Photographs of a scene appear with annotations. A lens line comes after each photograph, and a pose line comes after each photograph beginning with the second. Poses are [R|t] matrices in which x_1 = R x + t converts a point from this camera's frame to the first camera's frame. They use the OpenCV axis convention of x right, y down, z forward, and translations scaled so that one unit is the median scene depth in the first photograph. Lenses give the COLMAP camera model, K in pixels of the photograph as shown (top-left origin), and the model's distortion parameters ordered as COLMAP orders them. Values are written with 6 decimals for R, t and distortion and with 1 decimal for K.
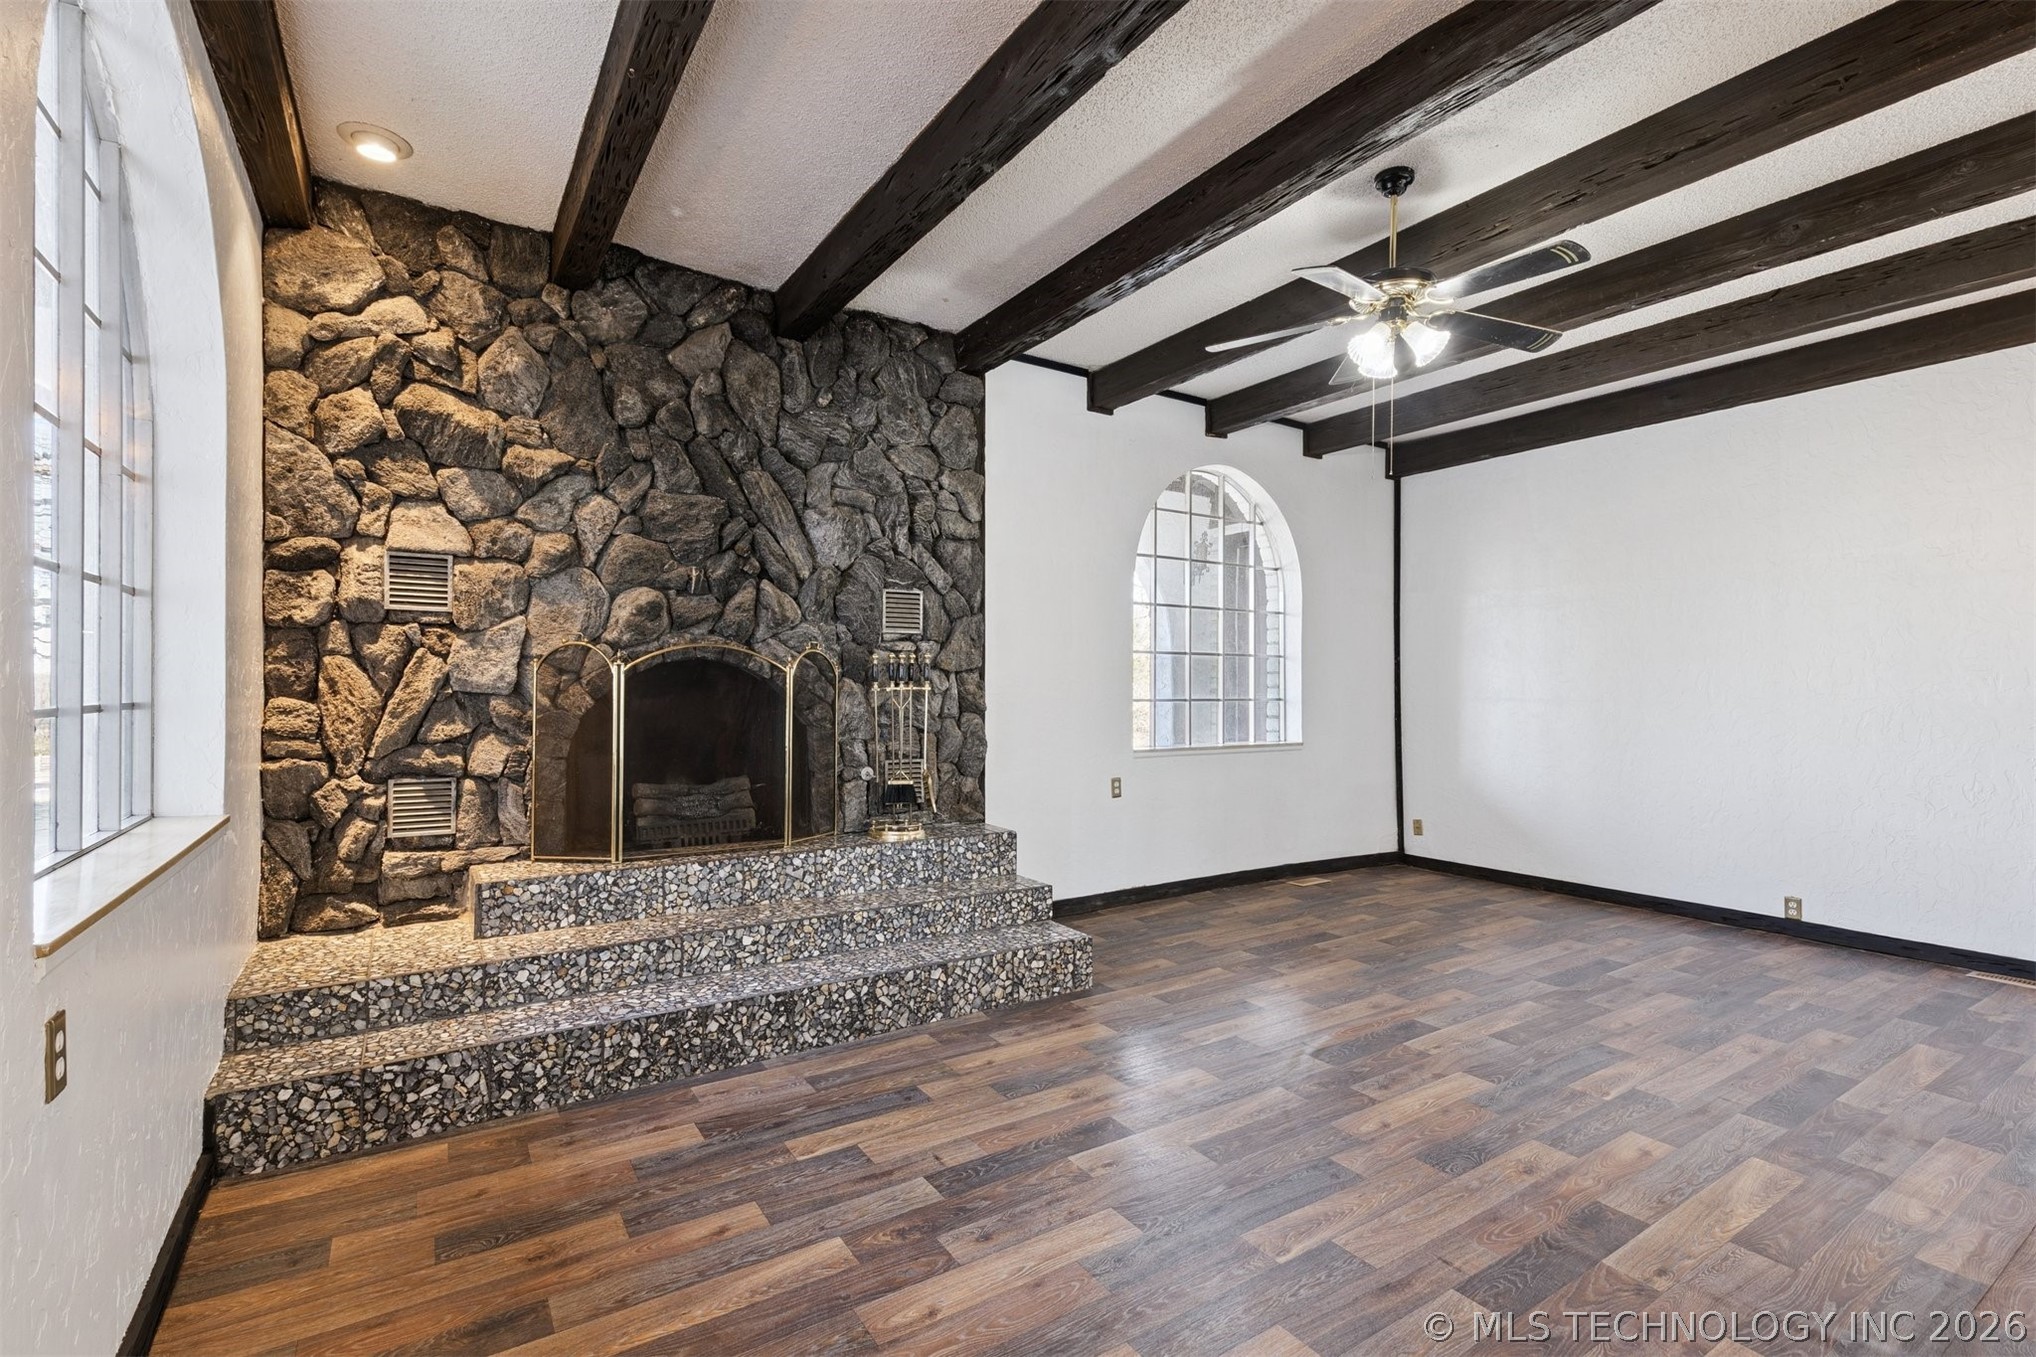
lens RADIAL K [[904.7, 0, 1006.9], [0, 904.7, 691.1], [0, 0, 1]] dist [0.004632, -0.000432]
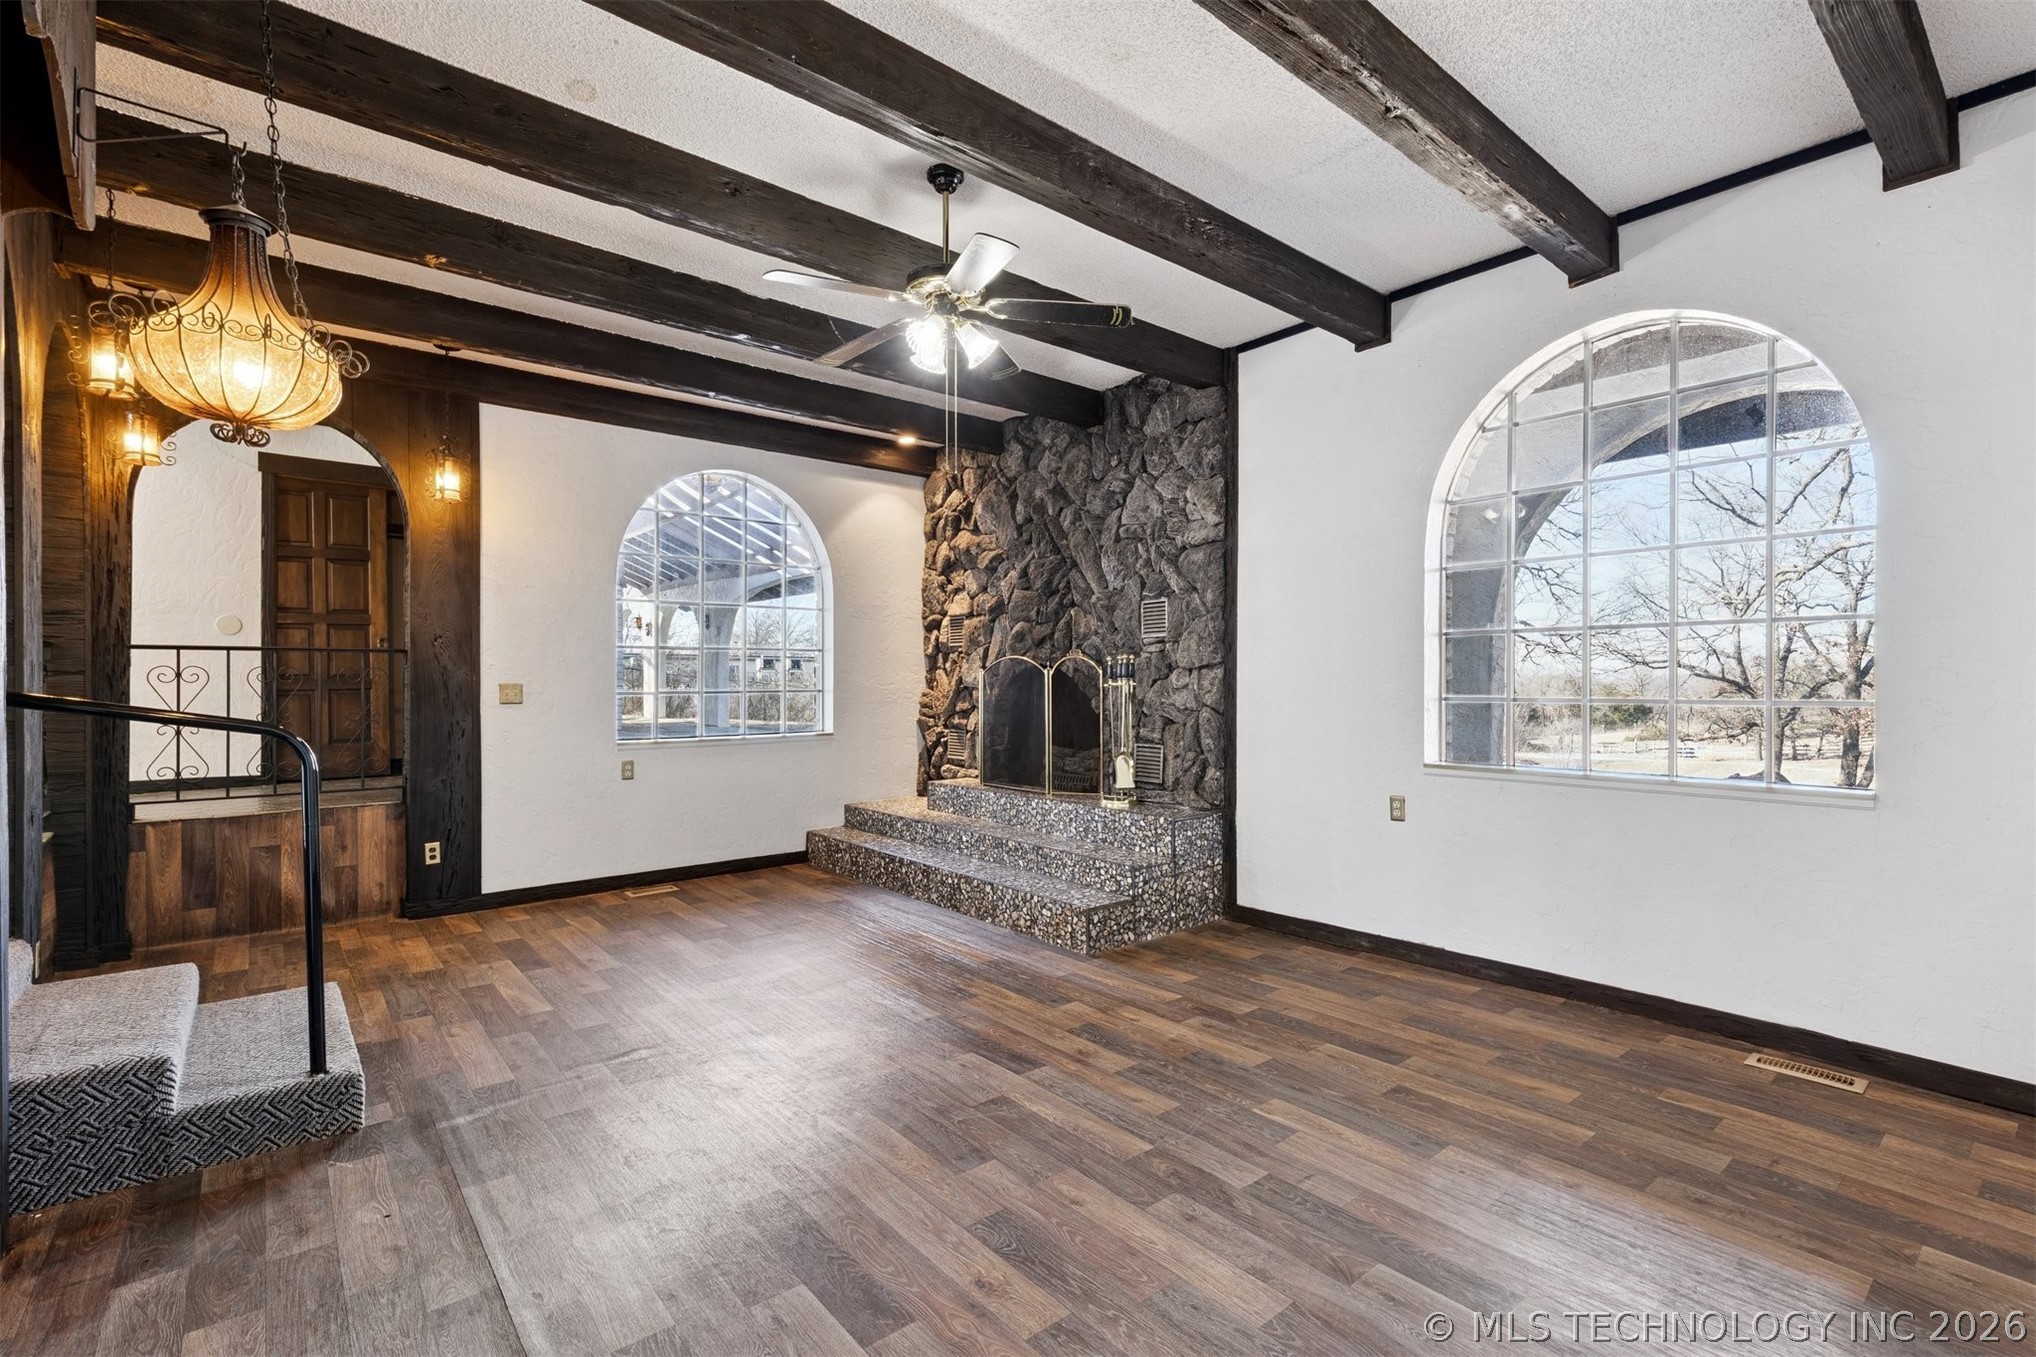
lens RADIAL K [[925.6, 0, 1054.7], [0, 925.6, 681.3], [0, 0, 1]] dist [0.002986, -0.000032]
pose [[0.138416, -0.006153, -0.990355, 1.369471], [-0.002596, 0.999975, -0.006575, 0.002297], [0.990371, 0.003481, 0.138397, 0.915575]]
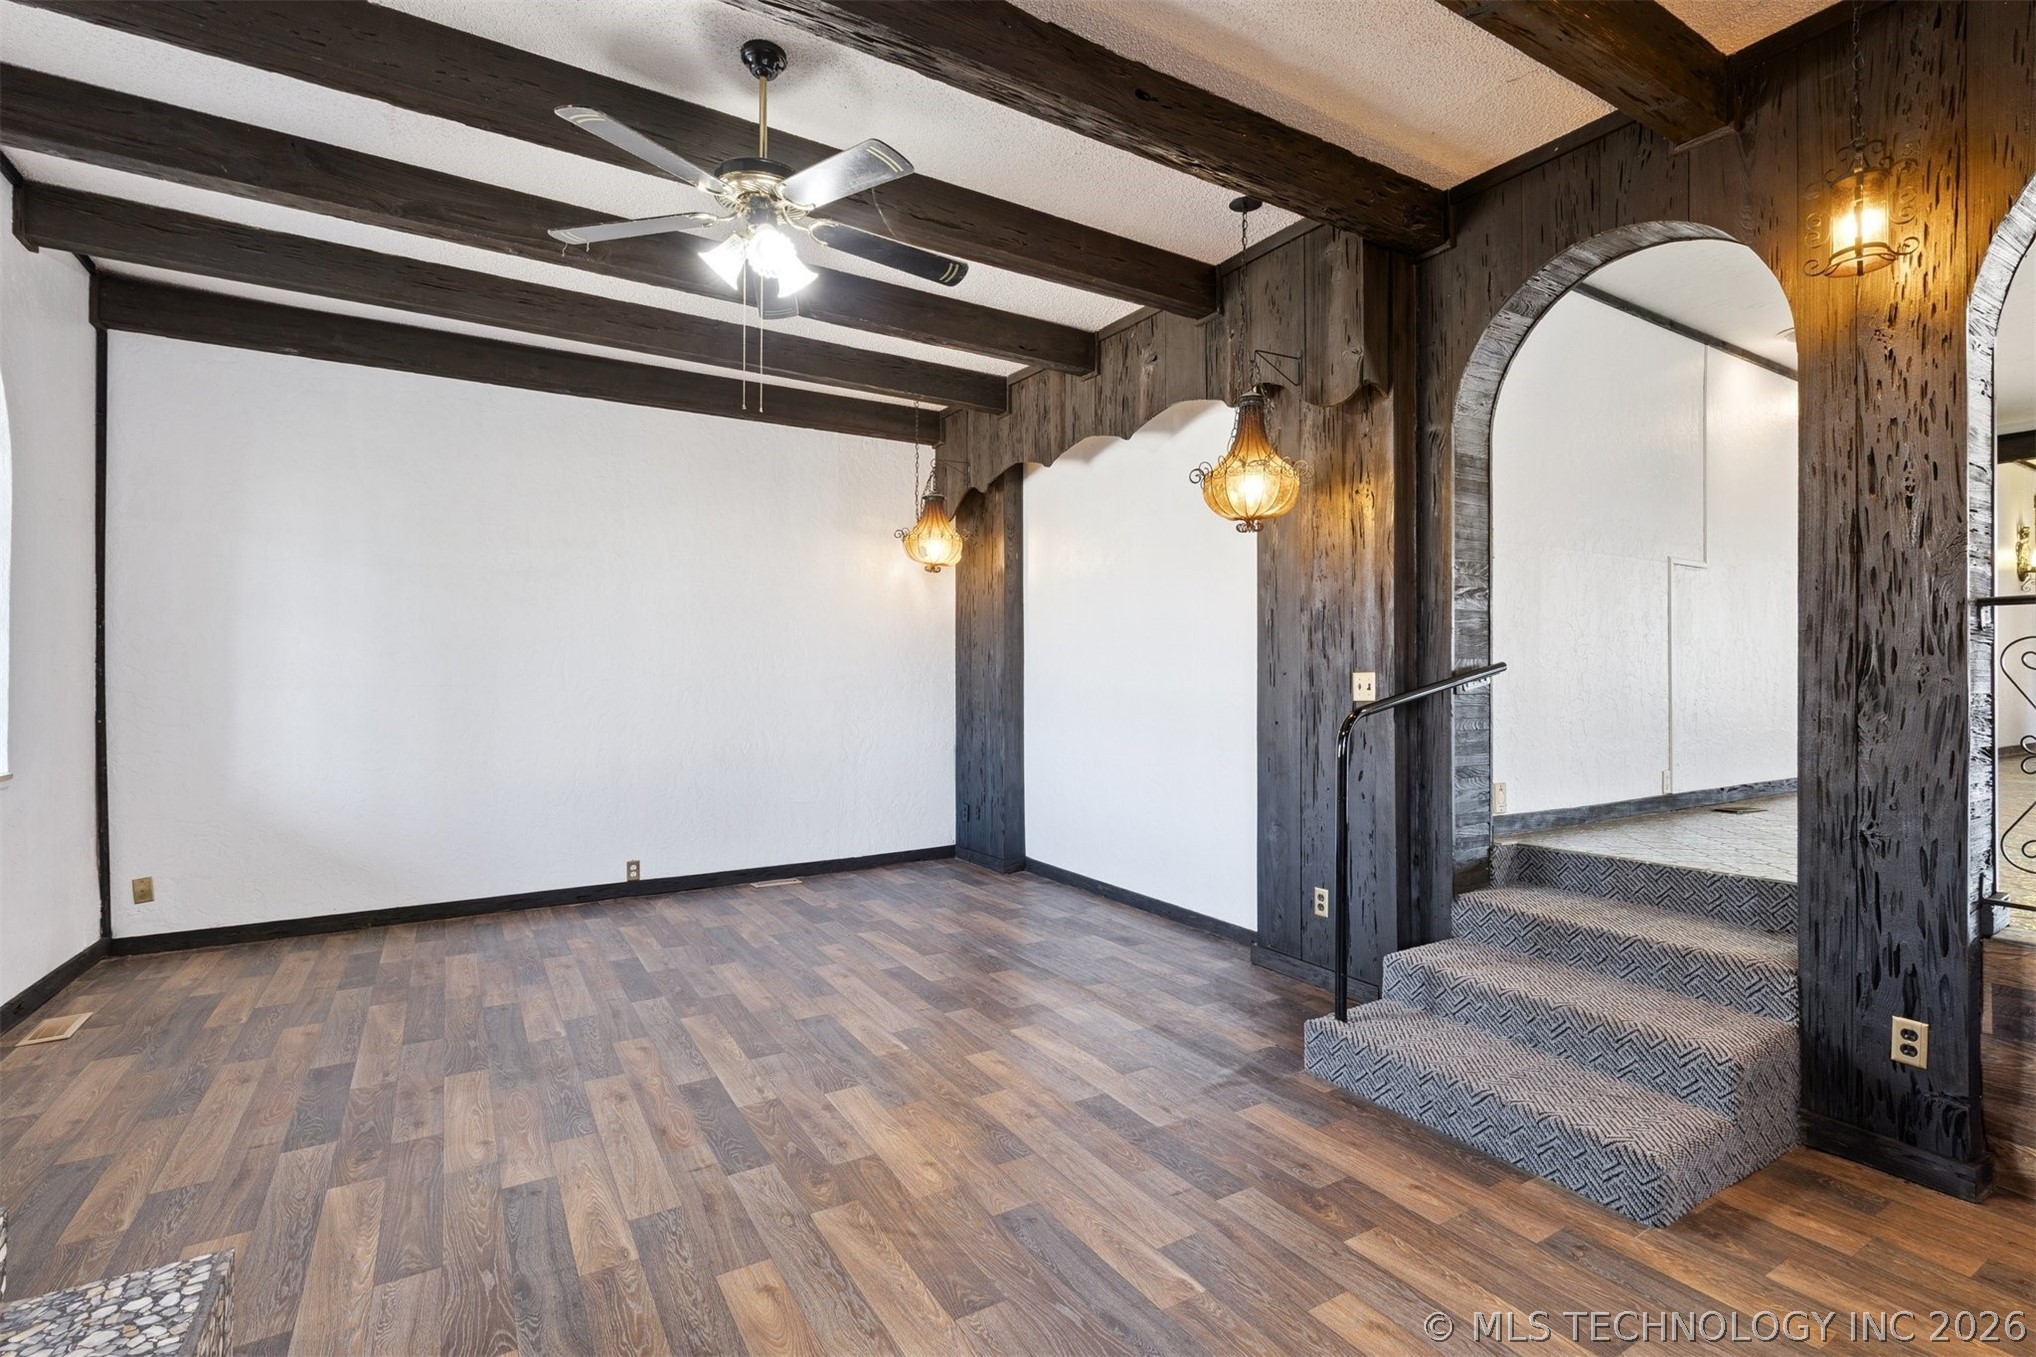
lens RADIAL K [[950.0, 0, 1028.8], [0, 950.0, 674.0], [0, 0, 1]] dist [0.002324, 0.000735]
pose [[0.027734, -0.006916, 0.999591, -0.404431], [0.006792, 0.999954, 0.006730, -0.009575], [-0.999592, 0.006603, 0.027779, 0.682694]]
